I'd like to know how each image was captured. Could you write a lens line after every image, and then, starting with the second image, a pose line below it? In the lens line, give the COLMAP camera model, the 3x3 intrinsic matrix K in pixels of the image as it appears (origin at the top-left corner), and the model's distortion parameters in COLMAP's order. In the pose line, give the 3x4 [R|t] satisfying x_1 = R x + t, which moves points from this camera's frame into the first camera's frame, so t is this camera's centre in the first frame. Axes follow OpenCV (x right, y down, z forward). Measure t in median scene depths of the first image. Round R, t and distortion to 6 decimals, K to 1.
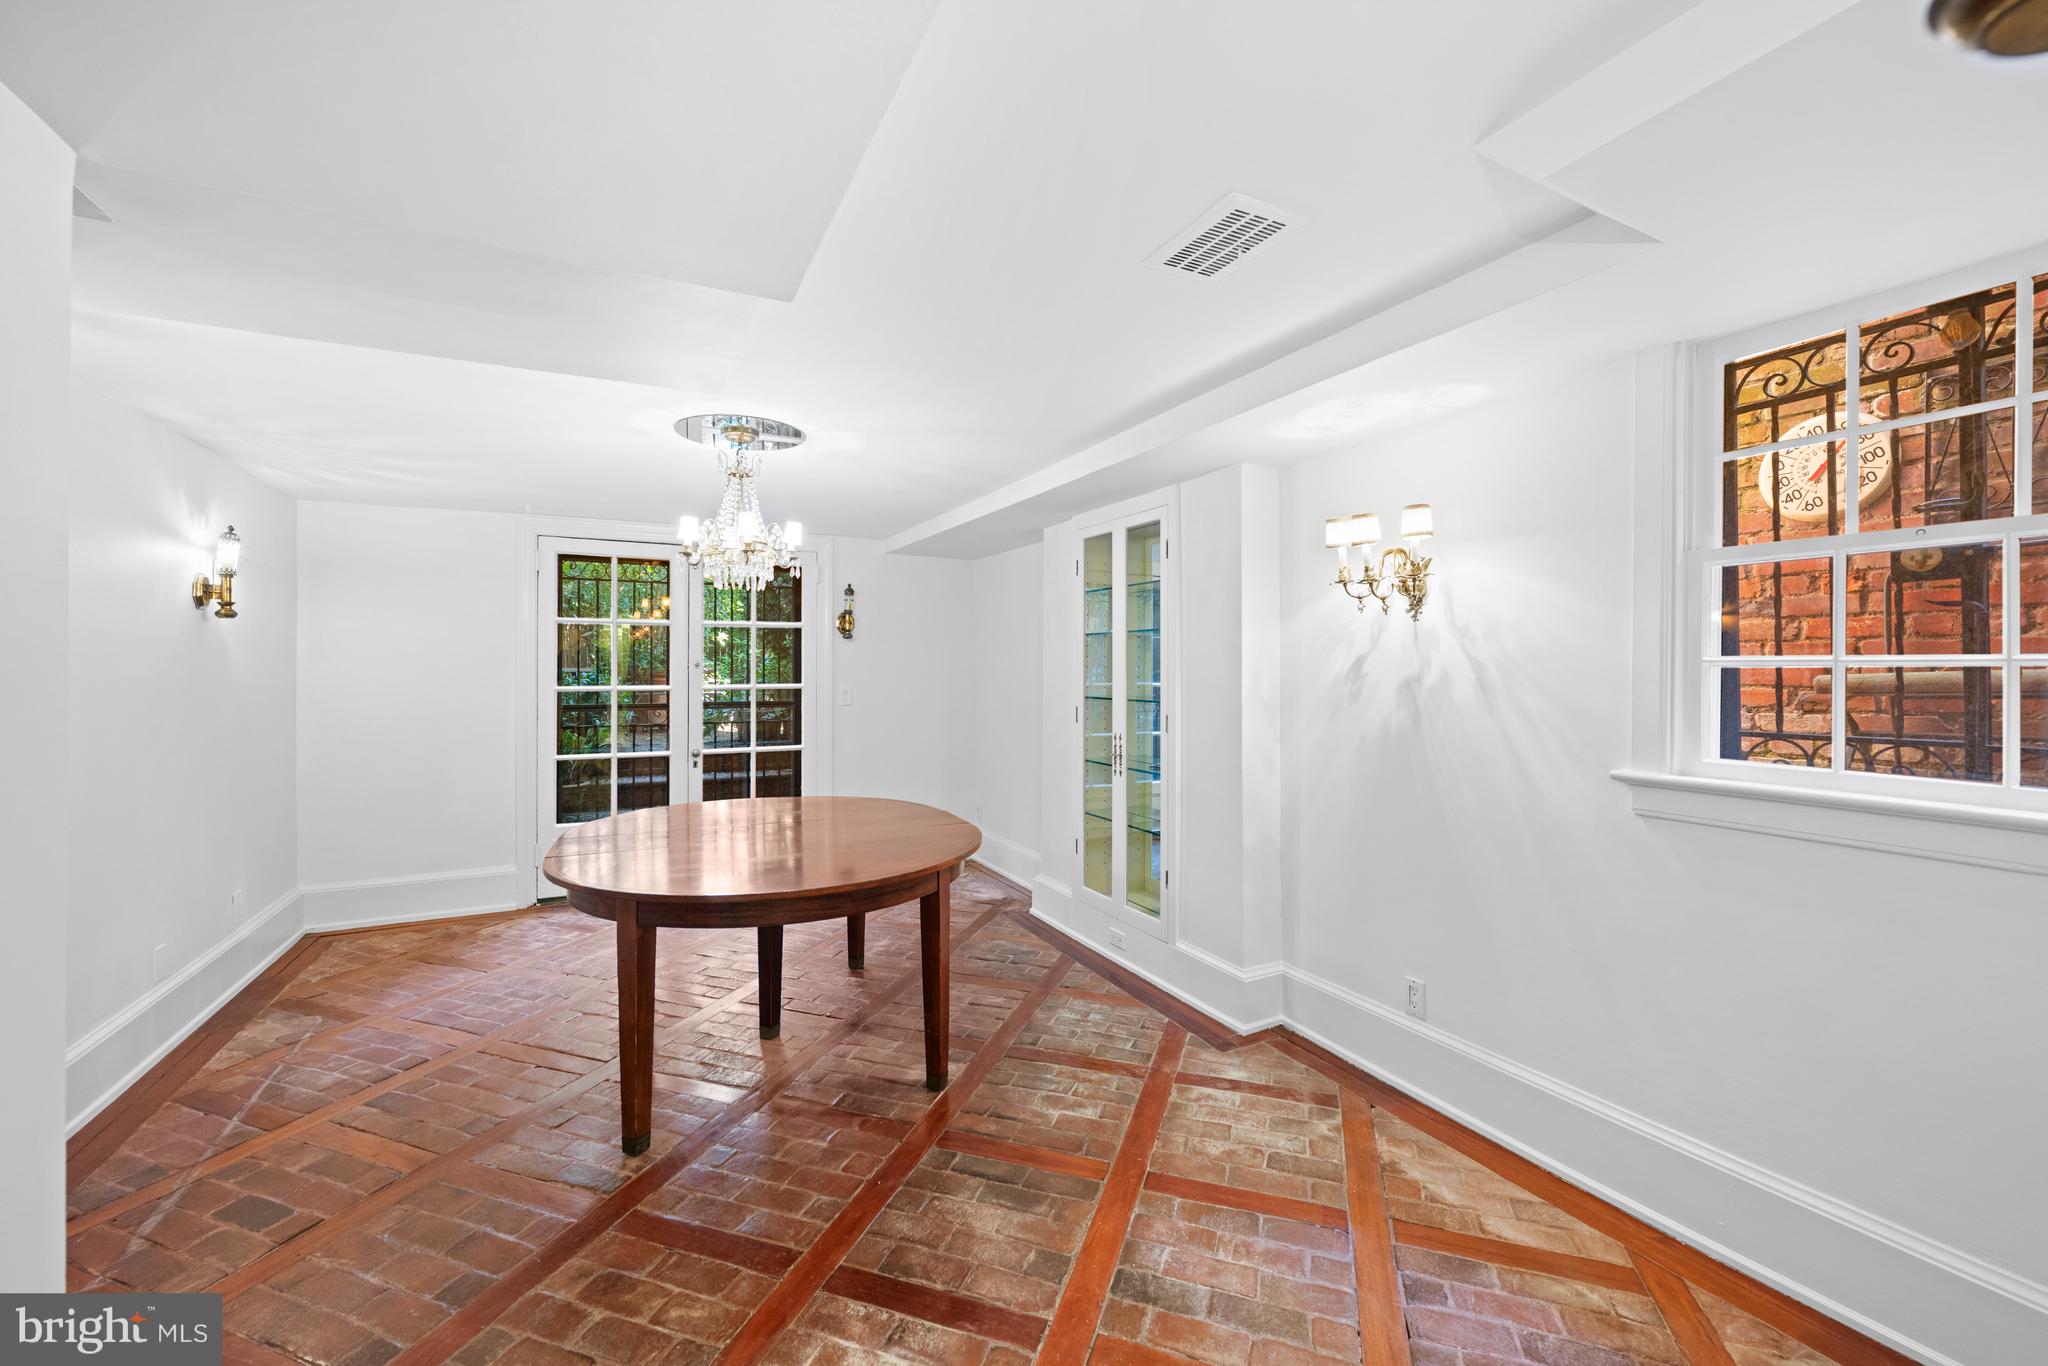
lens RADIAL K [[819.1, 0, 1020.8], [0, 819.1, 685.3], [0, 0, 1]] dist [0.001232, 0.000395]
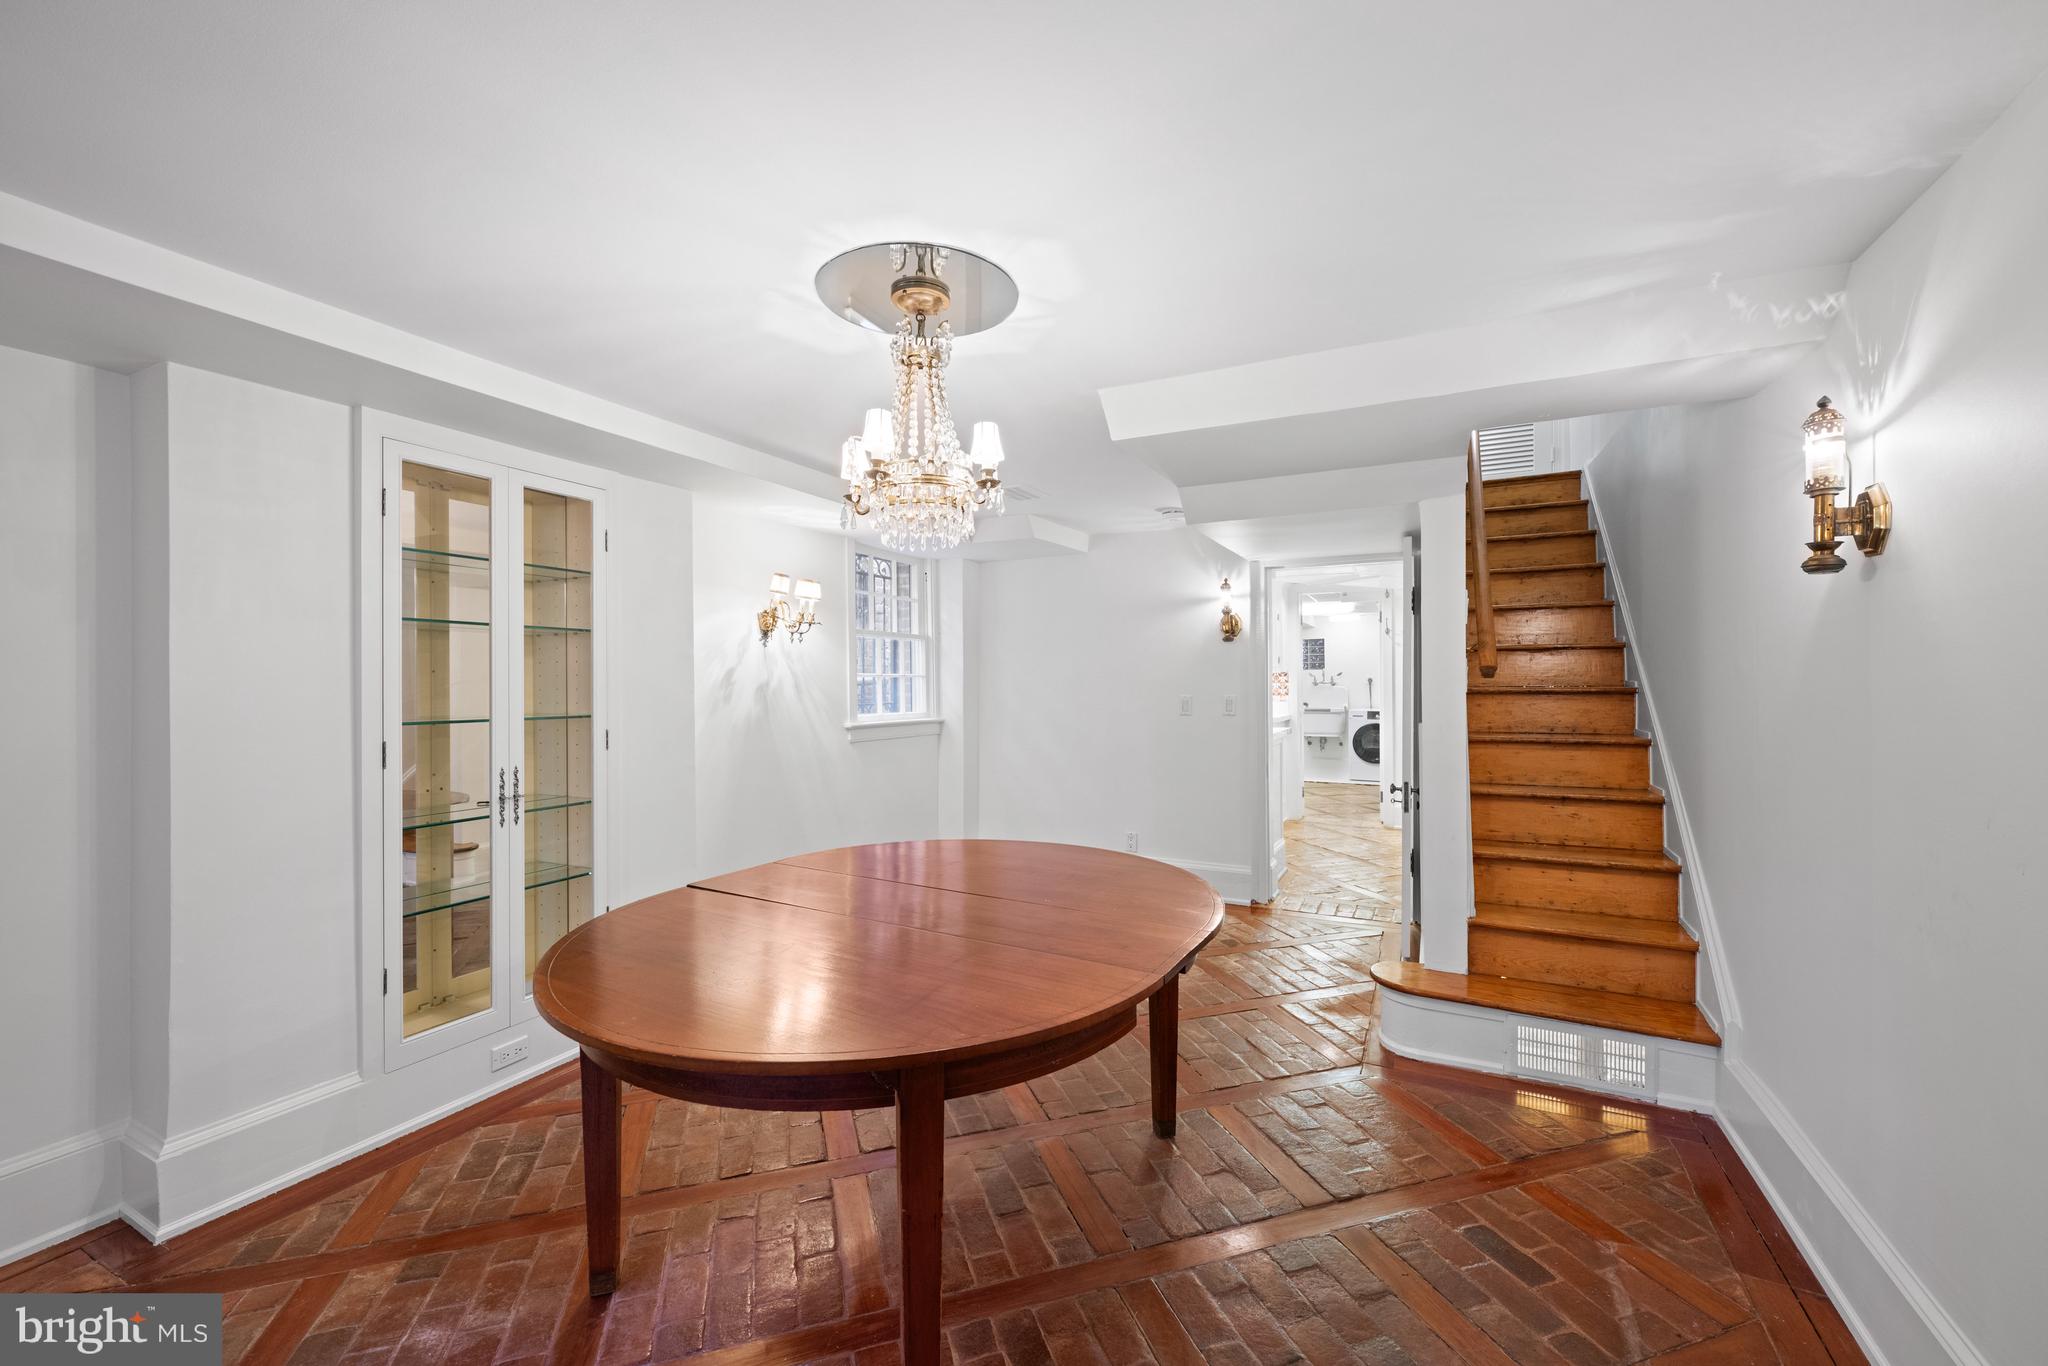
lens RADIAL K [[819.1, 0, 1020.8], [0, 819.1, 685.3], [0, 0, 1]] dist [0.001232, 0.000395]
pose [[-0.587400, -0.010209, 0.809233, -0.969358], [0.010944, 0.999729, 0.020556, -0.030170], [-0.809223, 0.020931, -0.587129, 1.418461]]
